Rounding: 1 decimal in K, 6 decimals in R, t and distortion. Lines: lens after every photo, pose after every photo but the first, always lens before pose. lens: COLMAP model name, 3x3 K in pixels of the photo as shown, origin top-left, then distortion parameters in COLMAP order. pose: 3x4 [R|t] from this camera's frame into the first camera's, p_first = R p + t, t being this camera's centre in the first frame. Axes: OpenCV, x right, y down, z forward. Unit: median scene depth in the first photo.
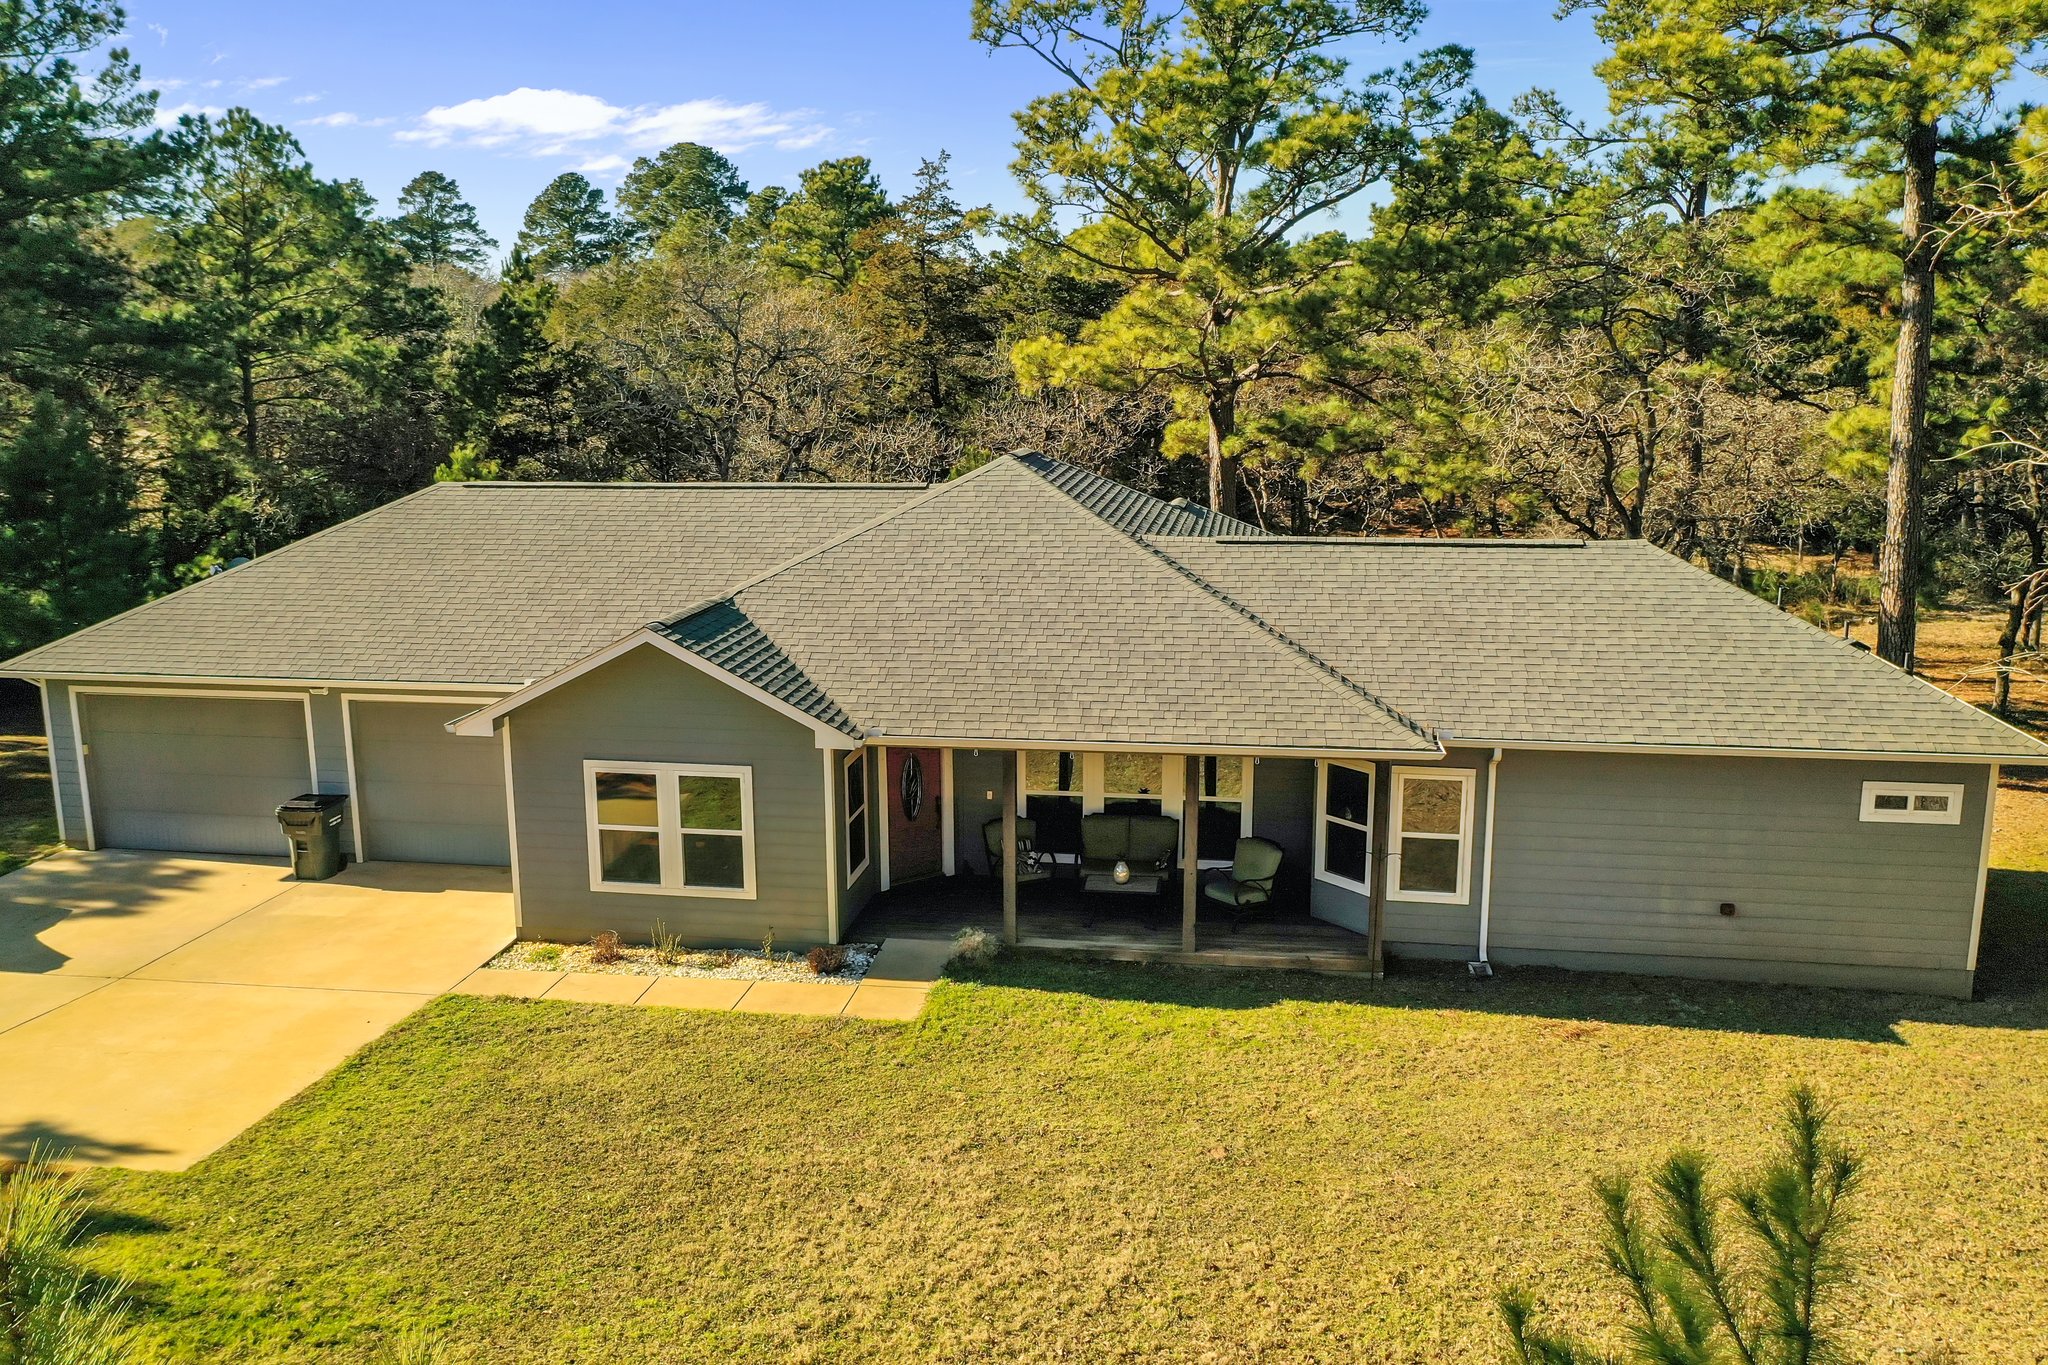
lens RADIAL K [[1630.2, 0, 1008.5], [0, 1630.2, 782.9], [0, 0, 1]] dist [-0.006374, 0.006915]
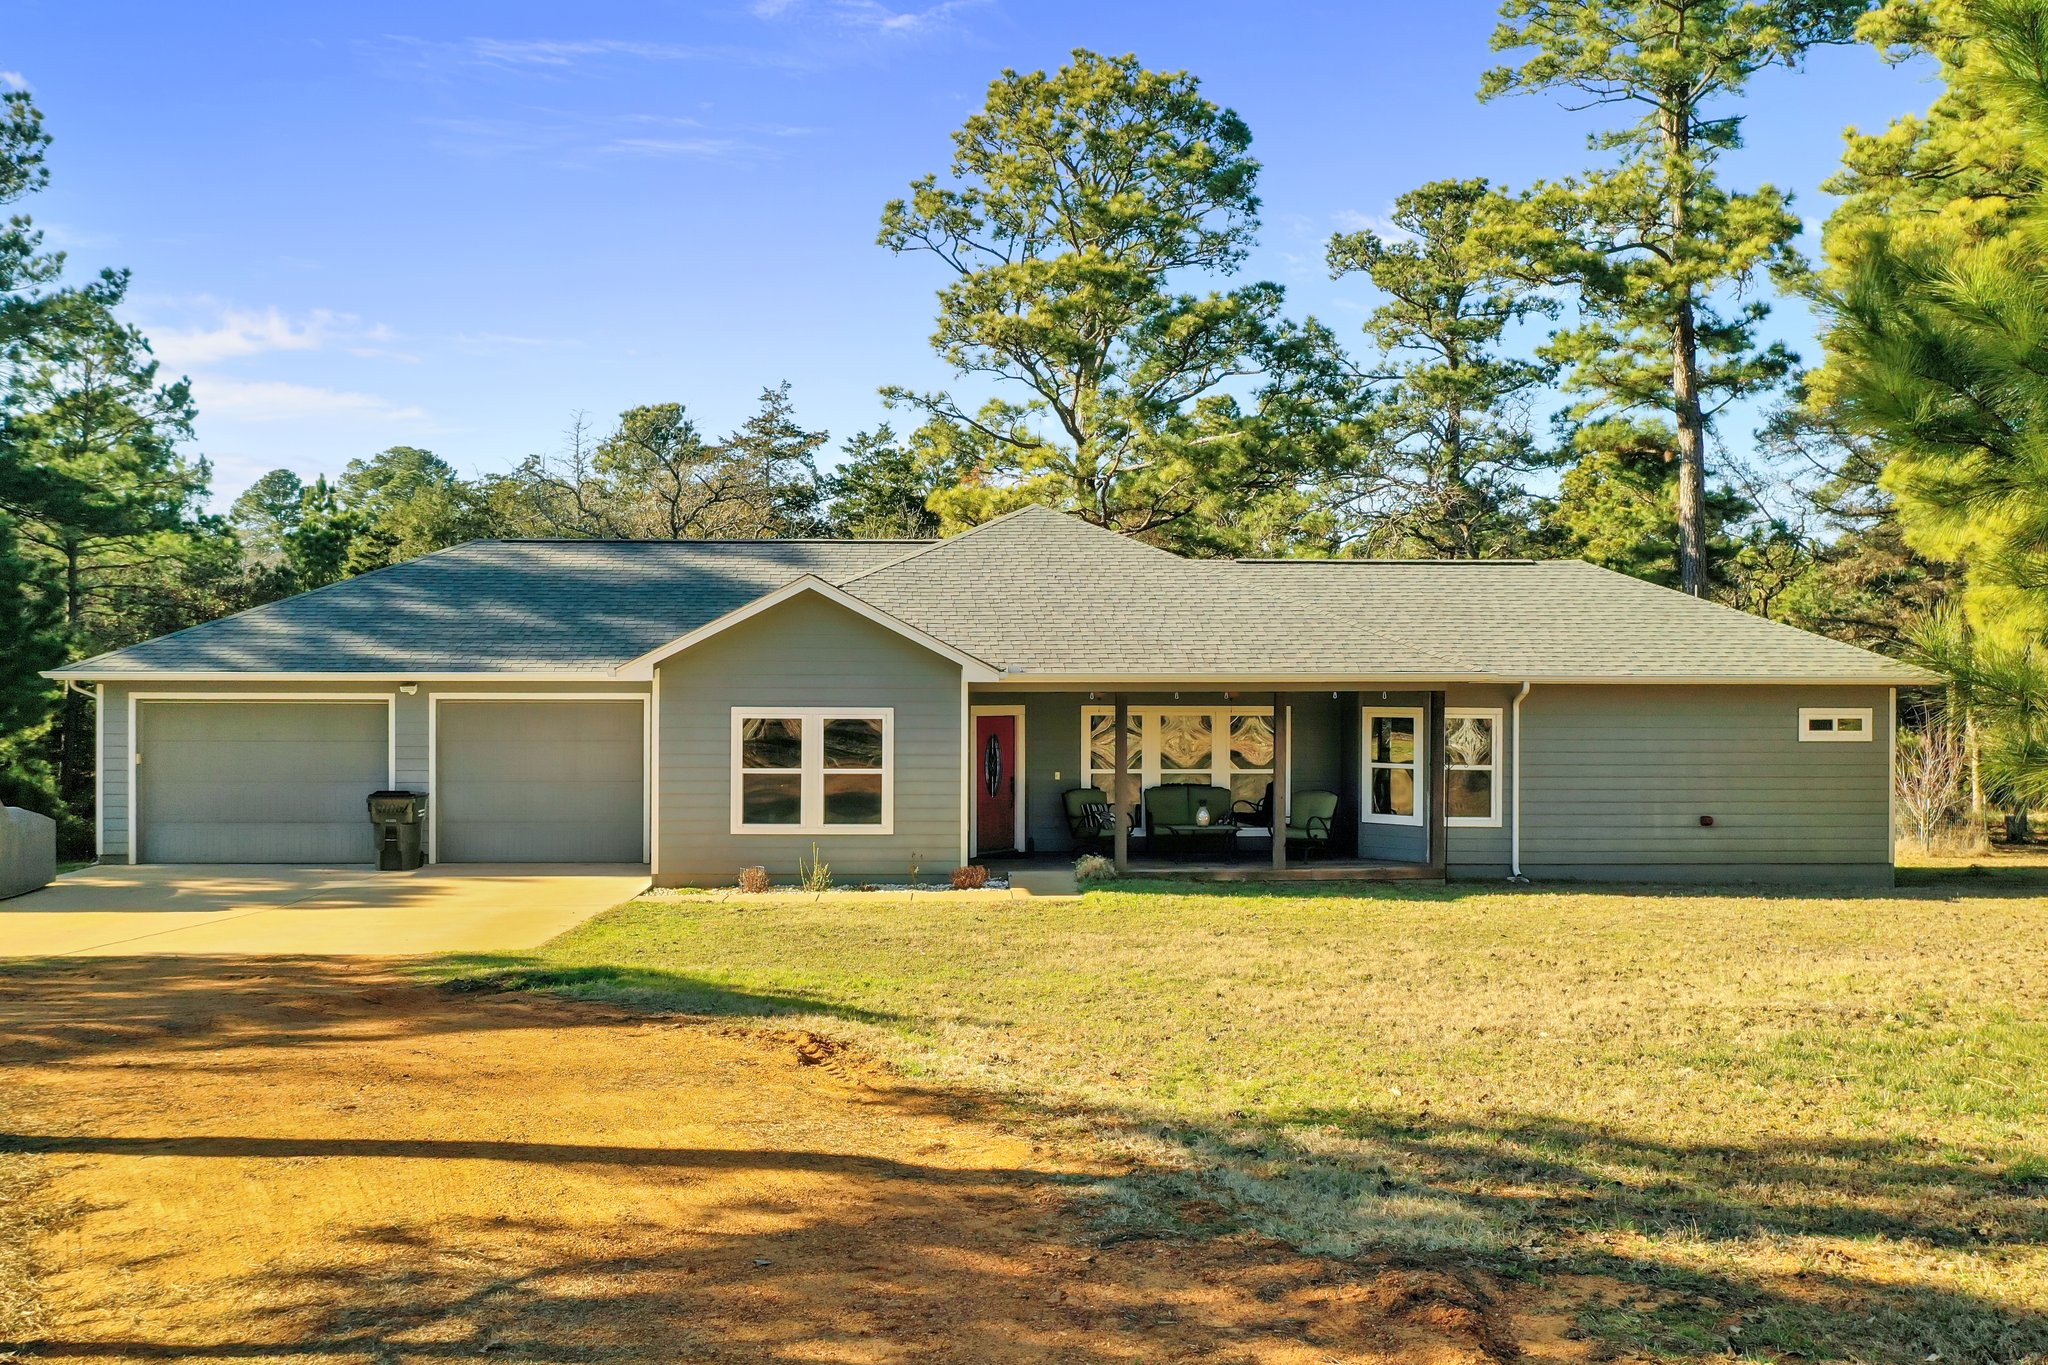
lens RADIAL K [[1630.2, 0, 1011.5], [0, 1630.2, 780.5], [0, 0, 1]] dist [-0.006374, 0.006915]
pose [[0.979430, -0.003550, 0.201754, -0.257883], [0.044127, 0.979414, -0.196981, 0.220801], [-0.196901, 0.201832, 0.959424, -0.054954]]
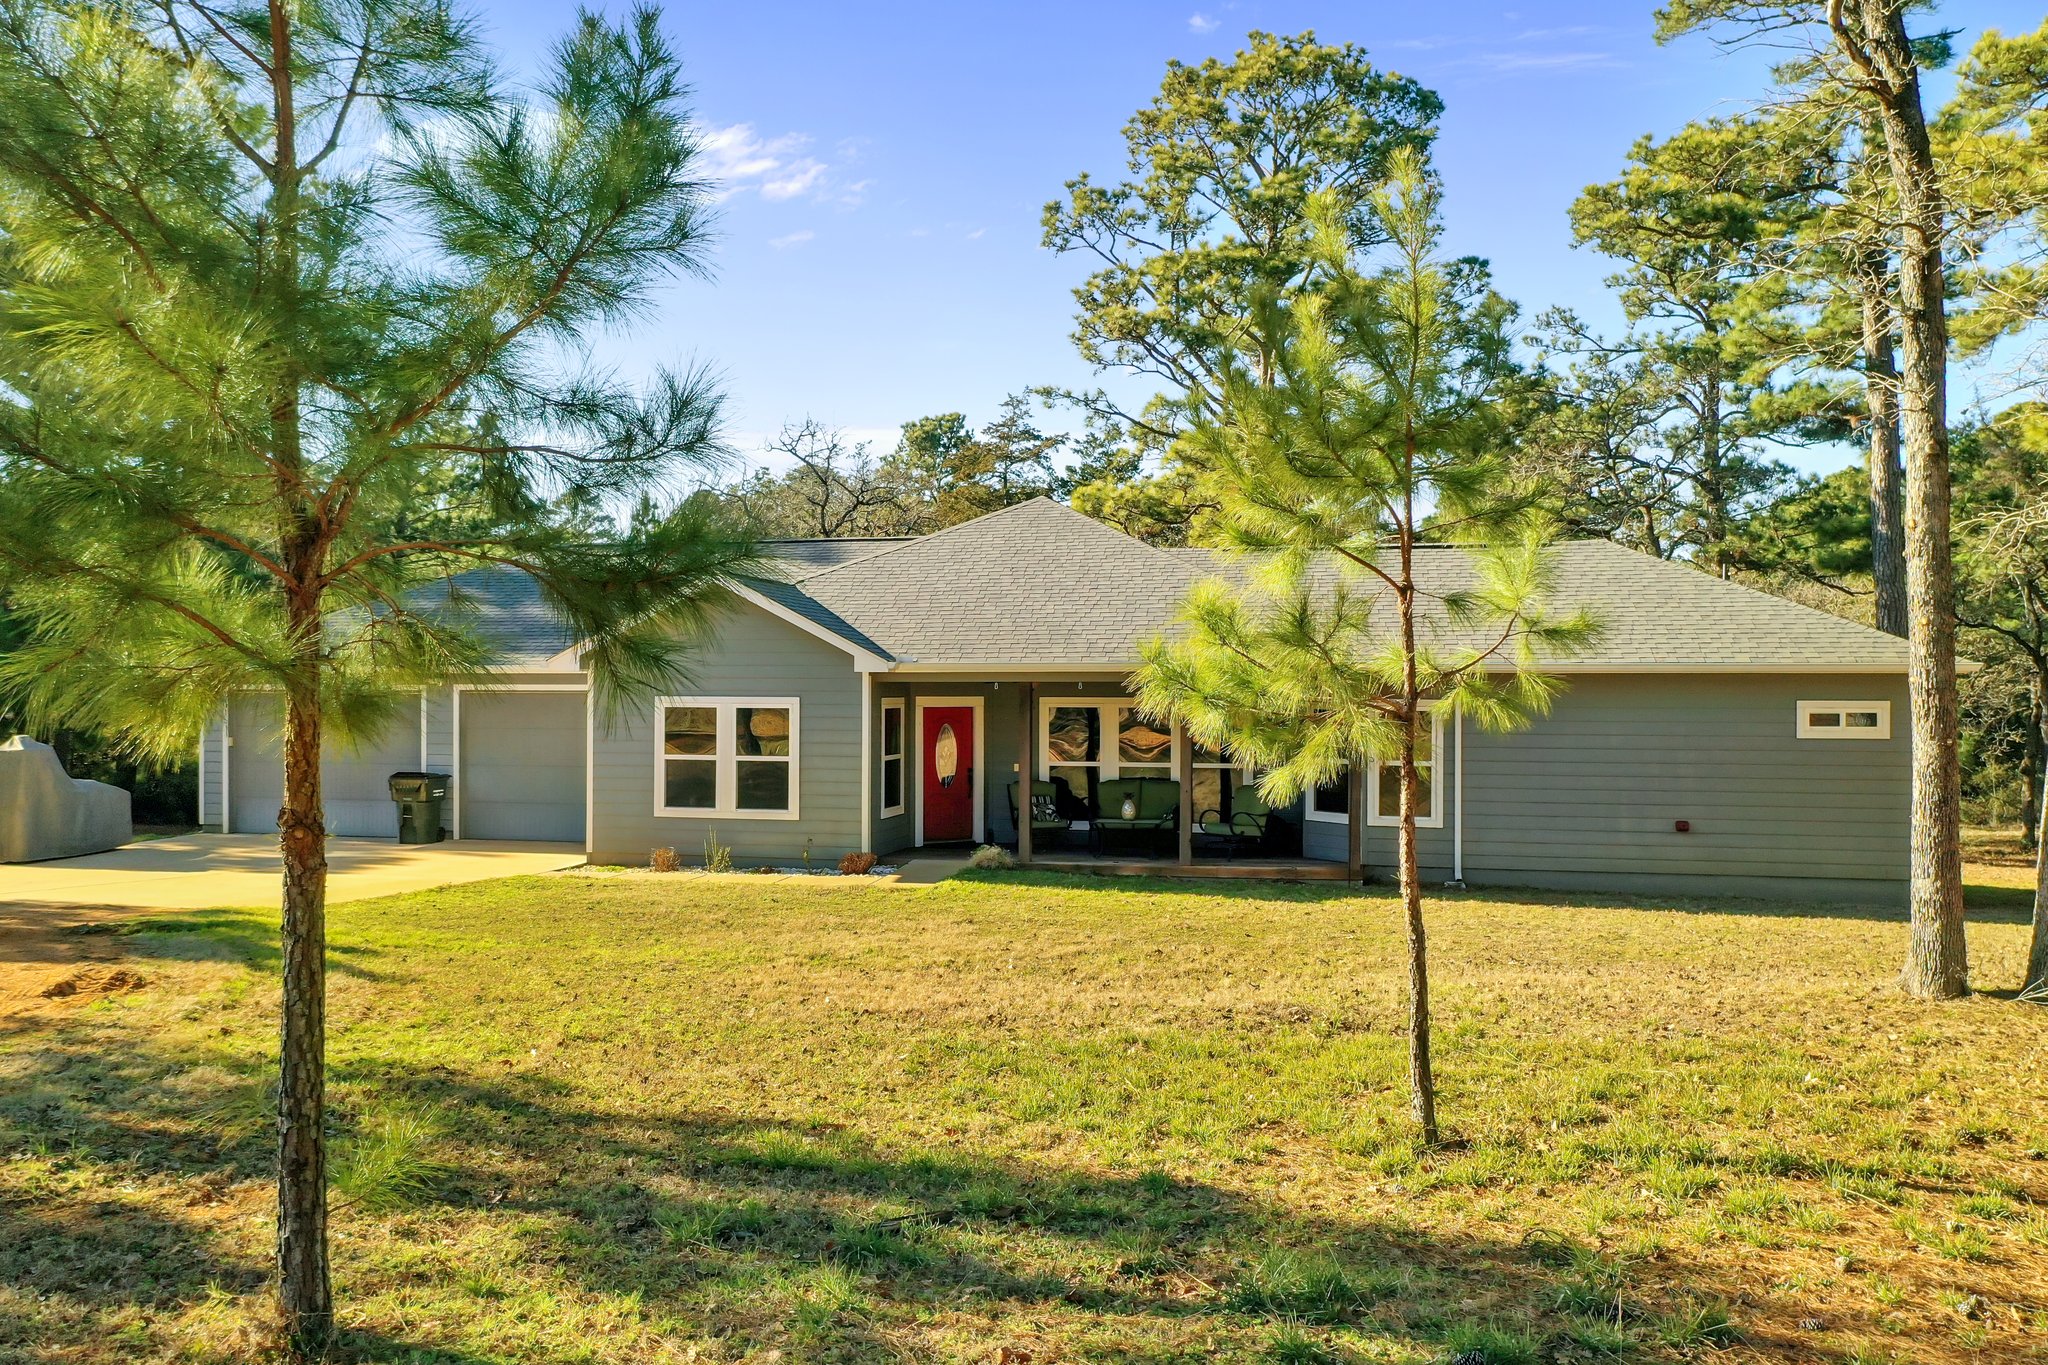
lens RADIAL K [[1630.2, 0, 1006.2], [0, 1630.2, 783.1], [0, 0, 1]] dist [-0.006374, 0.006915]
pose [[0.997720, 0.012529, -0.066323, 0.053405], [-0.025651, 0.979279, -0.200887, 0.233306], [0.062432, 0.202130, 0.977367, -0.078286]]
